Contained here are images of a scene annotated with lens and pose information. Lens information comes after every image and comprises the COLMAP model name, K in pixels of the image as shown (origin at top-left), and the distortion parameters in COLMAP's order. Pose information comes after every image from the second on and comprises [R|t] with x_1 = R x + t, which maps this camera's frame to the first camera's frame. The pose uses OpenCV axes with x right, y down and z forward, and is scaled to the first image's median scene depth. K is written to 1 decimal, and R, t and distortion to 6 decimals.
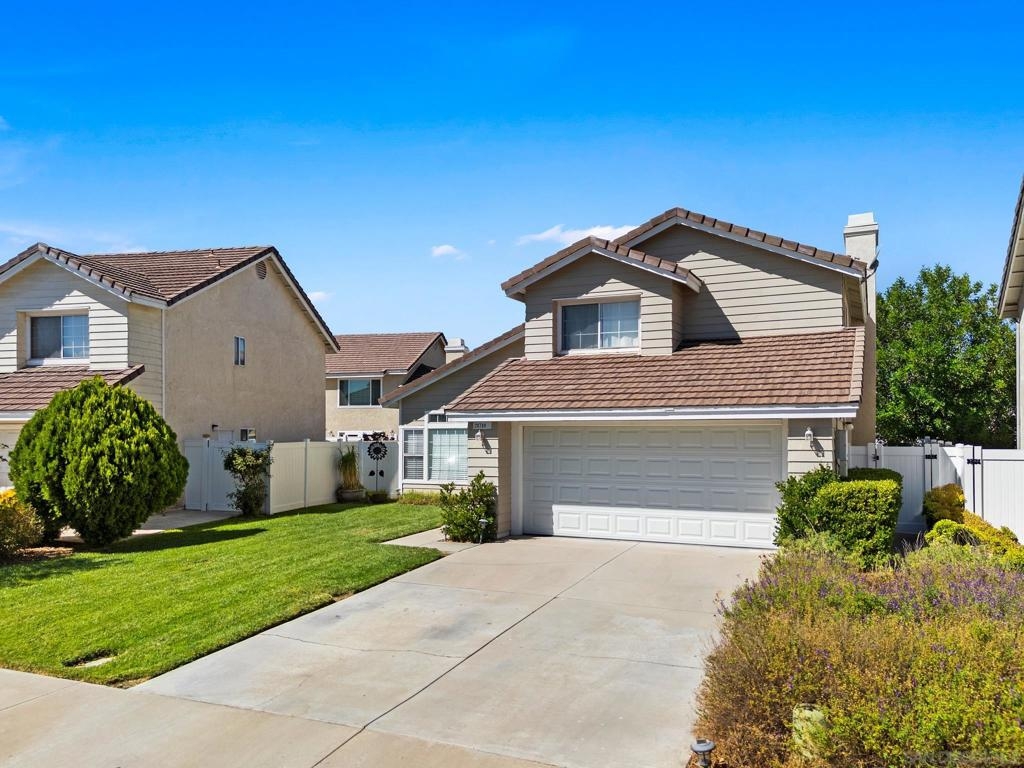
lens RADIAL K [[789.9, 0, 547.3], [0, 789.9, 399.3], [0, 0, 1]] dist [0.067855, -0.063320]
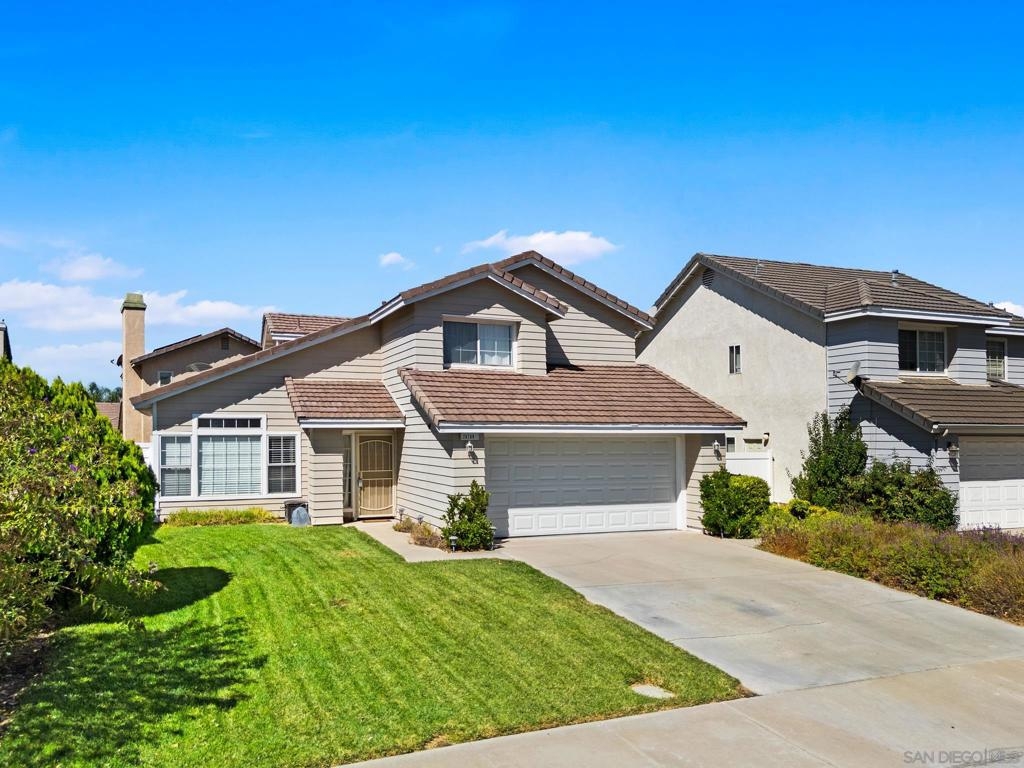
lens RADIAL K [[765.9, 0, 512.0], [0, 765.9, 384.0], [0, 0, 1]] dist [0.065017, -0.057592]
pose [[0.682973, 0.049402, 0.728771, -0.698670], [-0.037114, 0.998769, -0.032923, -0.004158], [-0.729500, -0.004562, 0.683965, 0.246051]]
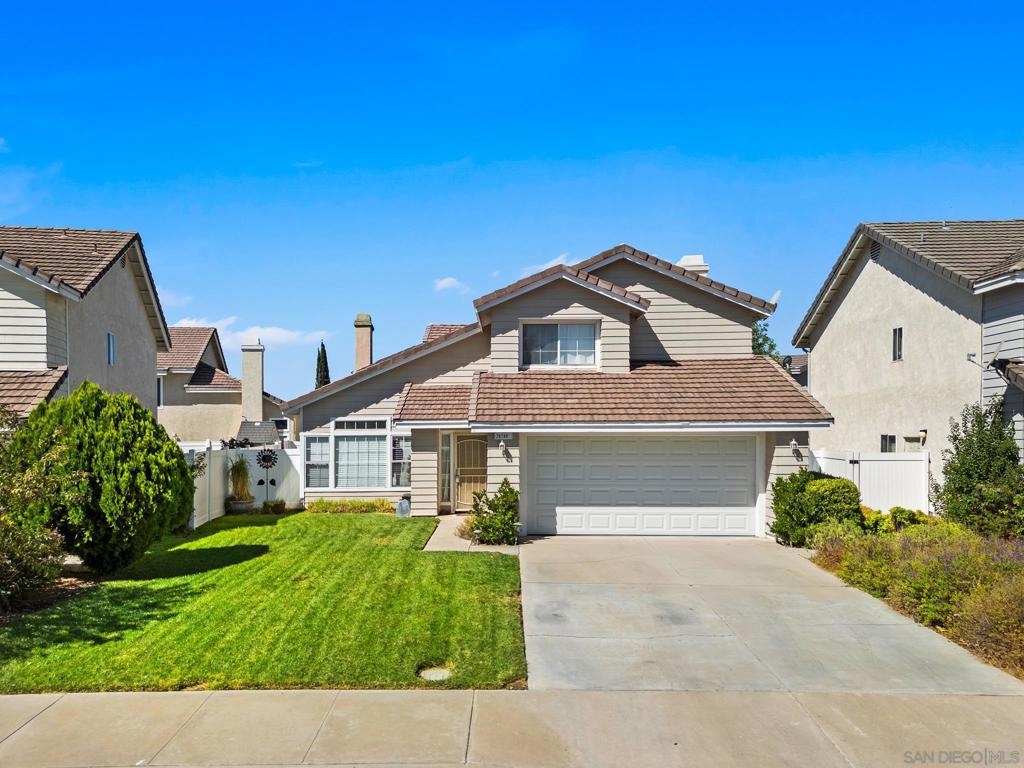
lens RADIAL K [[784.8, 0, 511.8], [0, 784.8, 407.5], [0, 0, 1]] dist [0.068815, -0.068345]
pose [[0.919677, 0.009709, 0.392556, -0.441241], [-0.014903, 0.999837, 0.010186, -0.015202], [-0.392393, -0.015218, 0.919672, 0.012594]]
